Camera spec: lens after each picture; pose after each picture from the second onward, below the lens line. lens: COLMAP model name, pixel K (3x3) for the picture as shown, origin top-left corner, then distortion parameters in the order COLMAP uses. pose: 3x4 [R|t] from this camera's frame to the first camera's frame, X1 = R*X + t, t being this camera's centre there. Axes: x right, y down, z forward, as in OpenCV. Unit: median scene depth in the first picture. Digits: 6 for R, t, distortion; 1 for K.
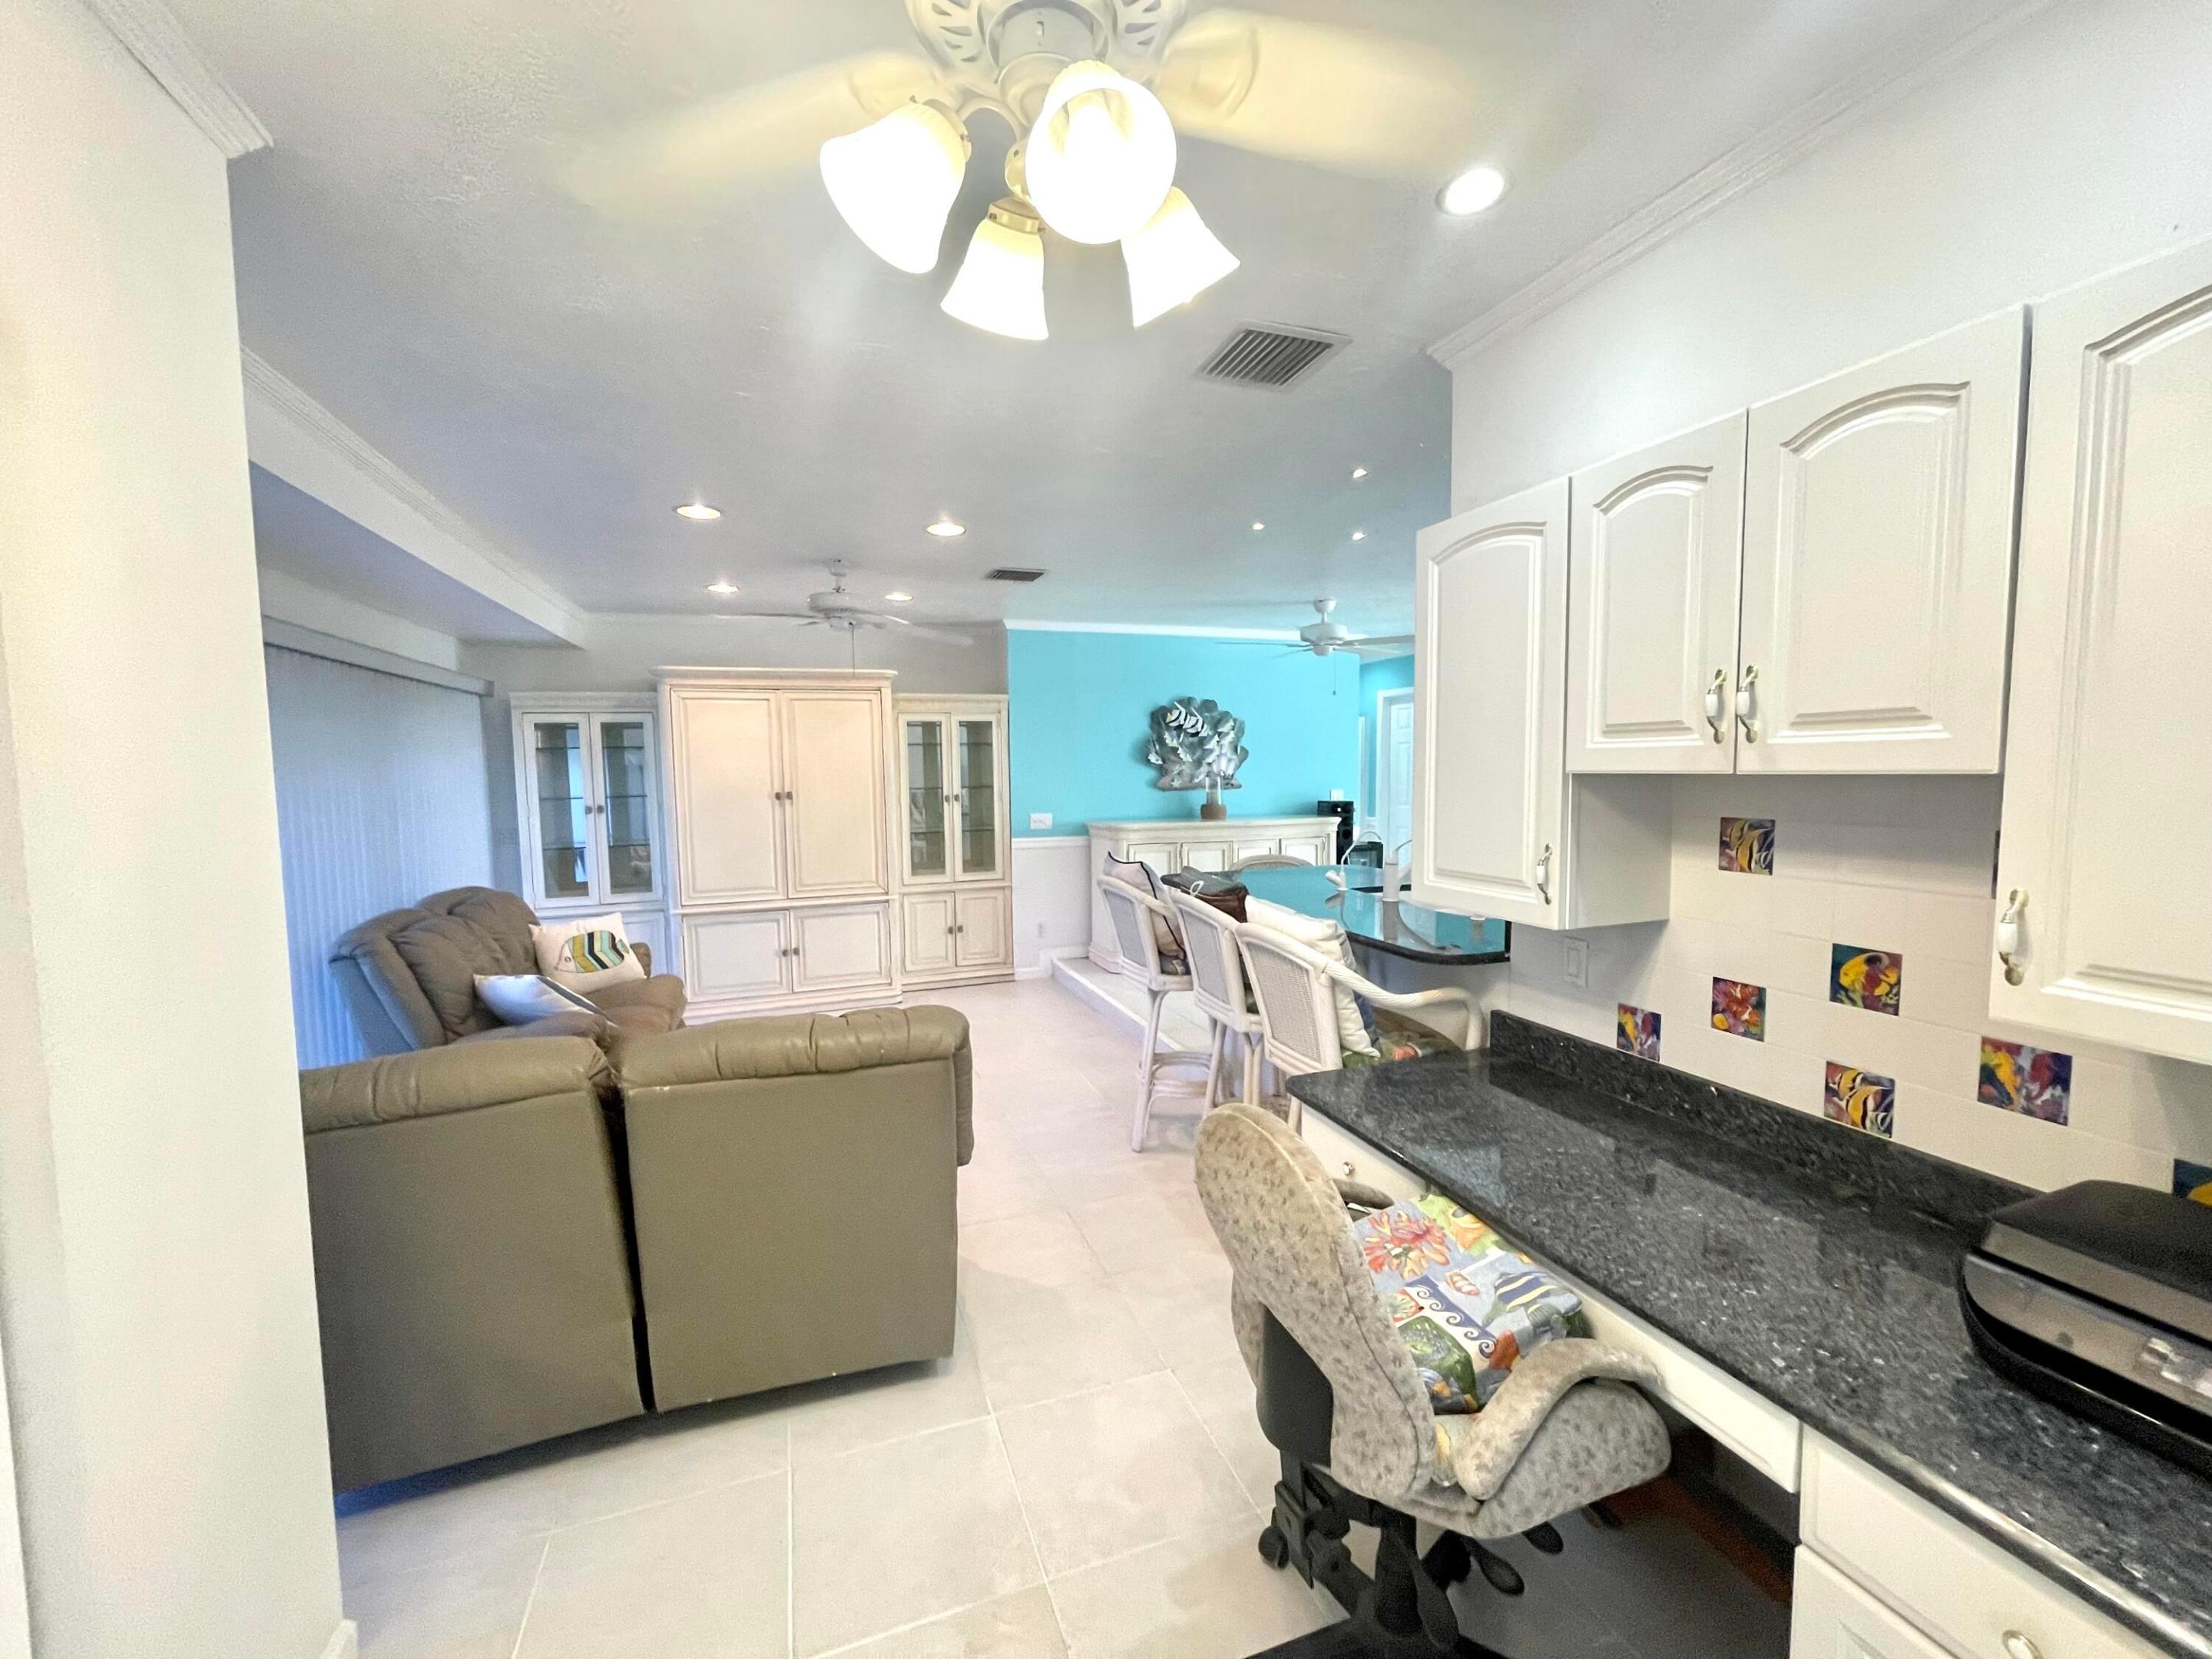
lens RADIAL K [[895.7, 0, 1115.8], [0, 895.7, 838.6], [0, 0, 1]] dist [-0.001425, 0.000315]
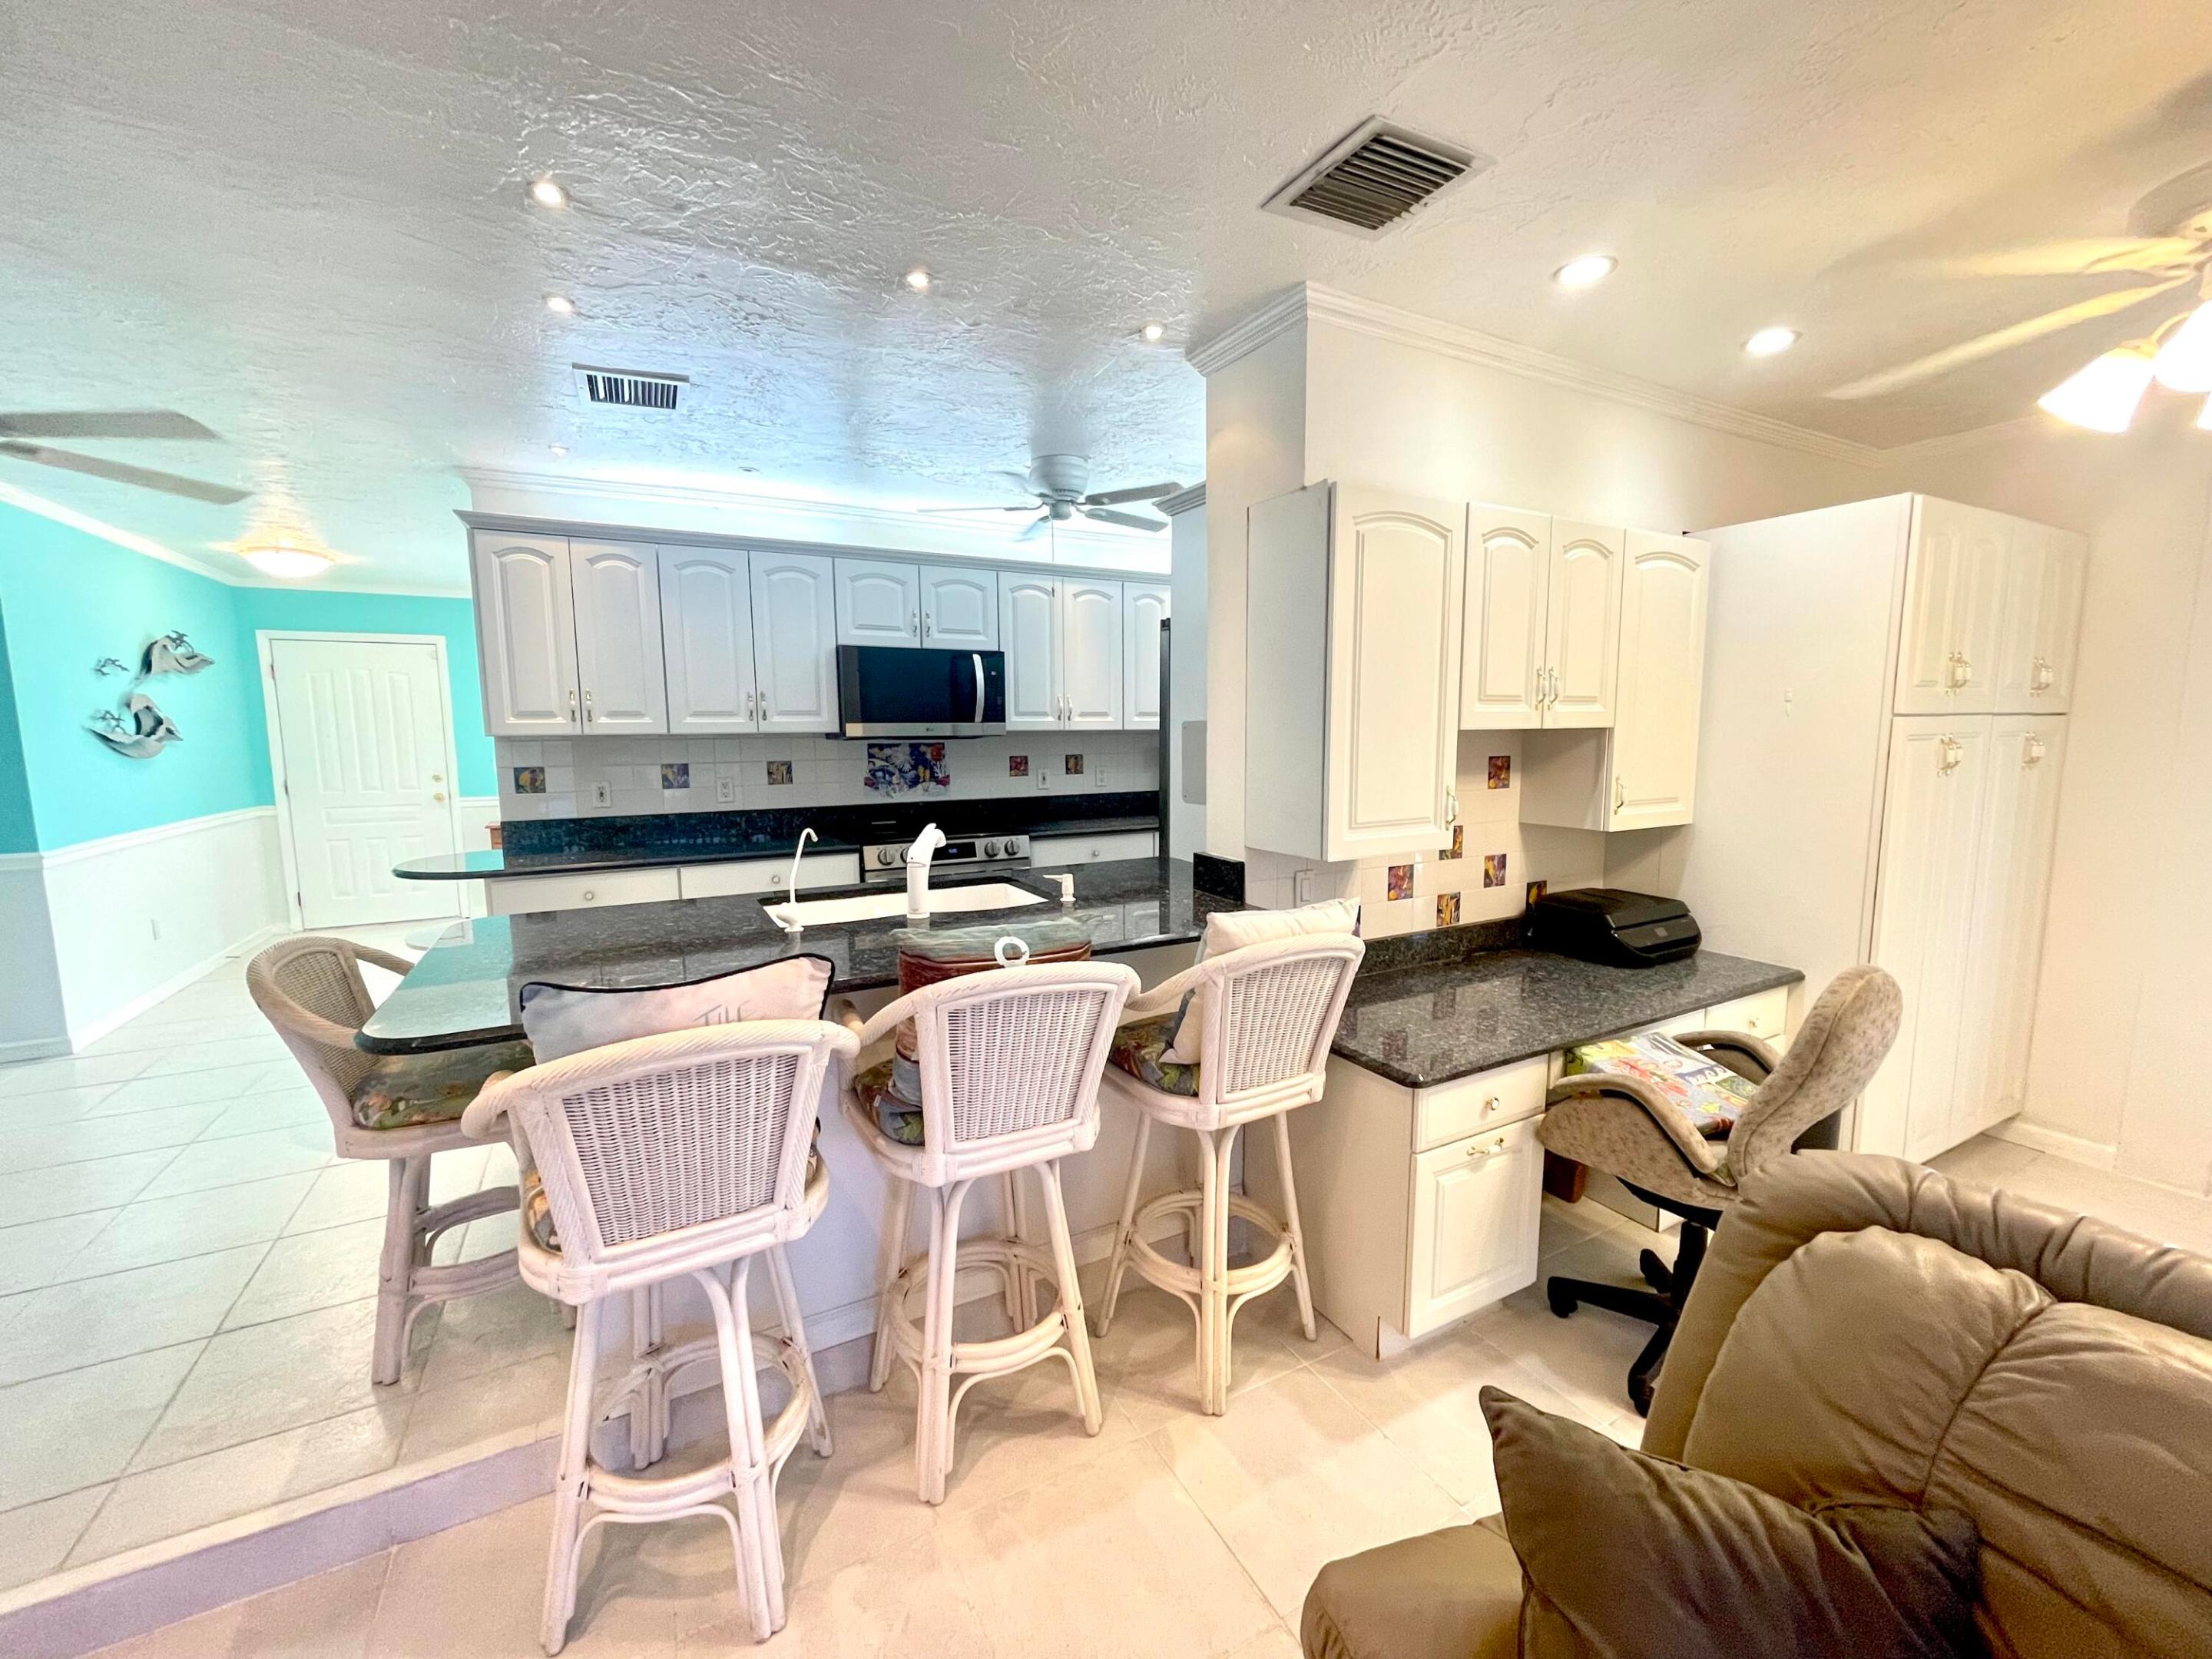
lens RADIAL K [[895.7, 0, 1108.9], [0, 895.7, 833.0], [0, 0, 1]] dist [-0.001425, 0.000315]
pose [[-0.147715, -0.107401, 0.983181, -0.836242], [0.088213, 0.988694, 0.121257, -0.143034], [-0.985088, 0.104641, -0.136571, 1.915161]]
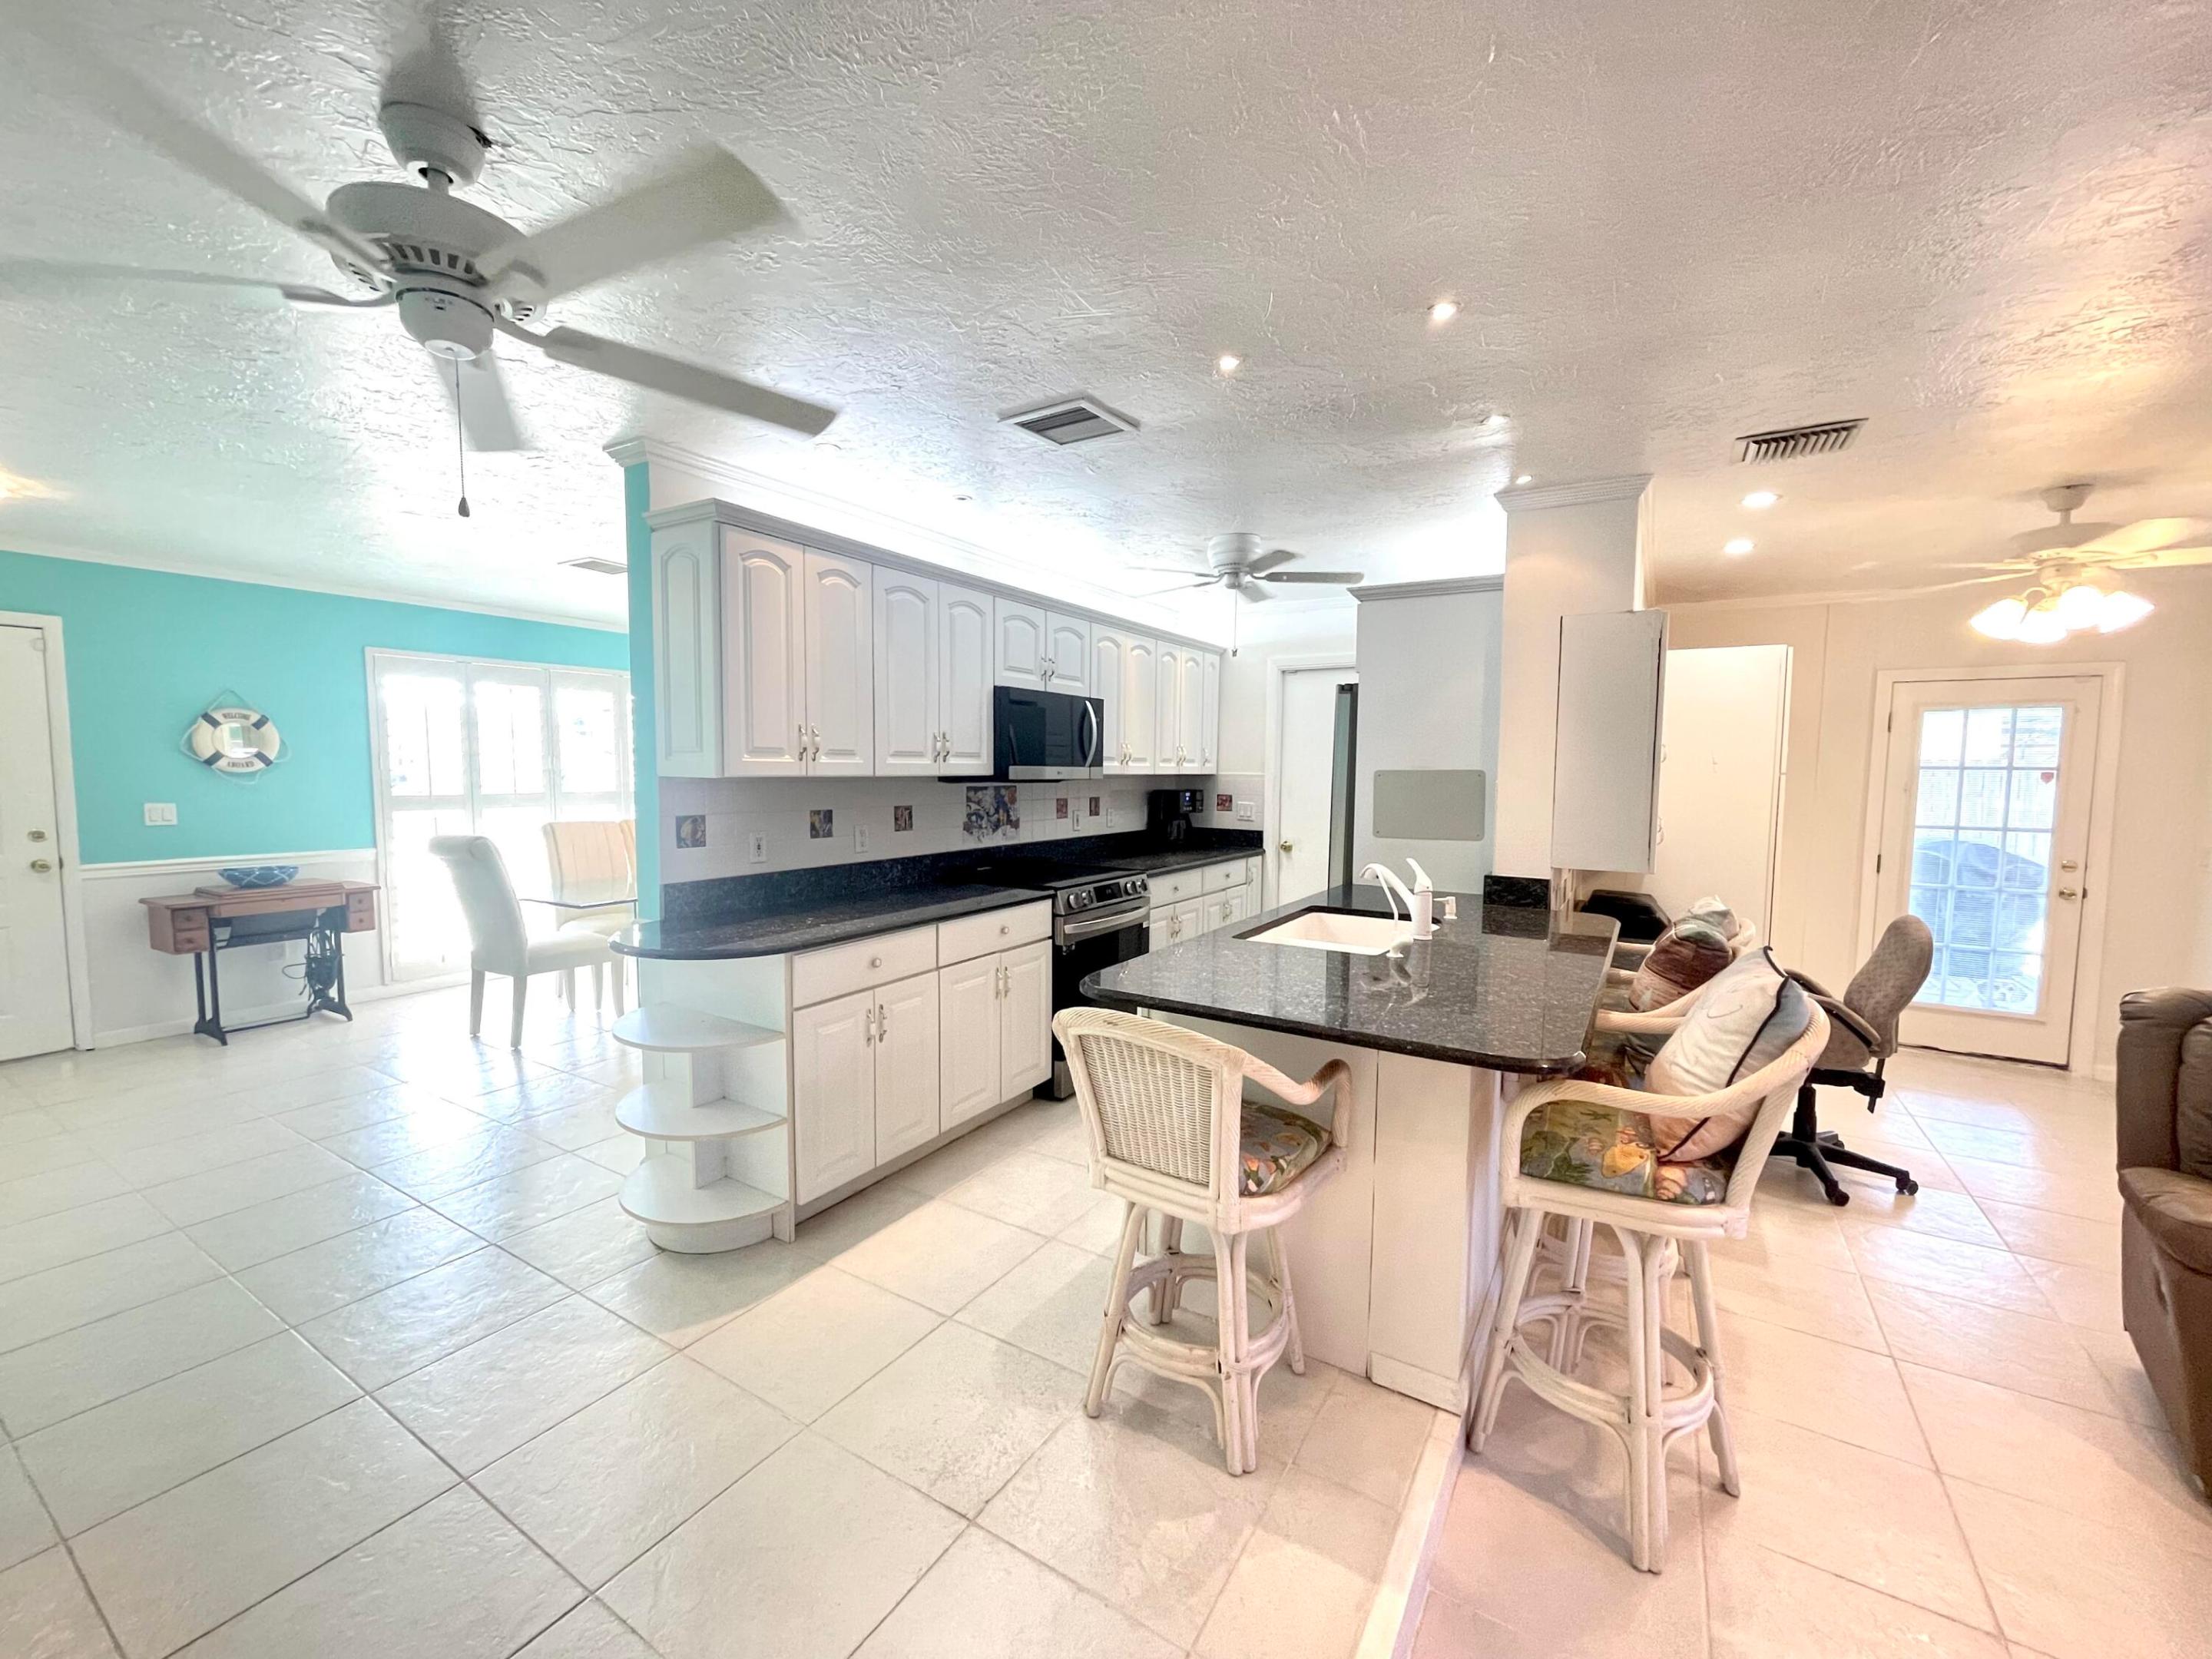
lens RADIAL K [[895.7, 0, 1102.5], [0, 895.7, 828.6], [0, 0, 1]] dist [-0.001425, 0.000315]
pose [[-0.620791, -0.051018, 0.782314, -0.303233], [0.060593, 0.991773, 0.112760, -0.293767], [-0.781631, 0.117403, -0.612592, 3.533765]]
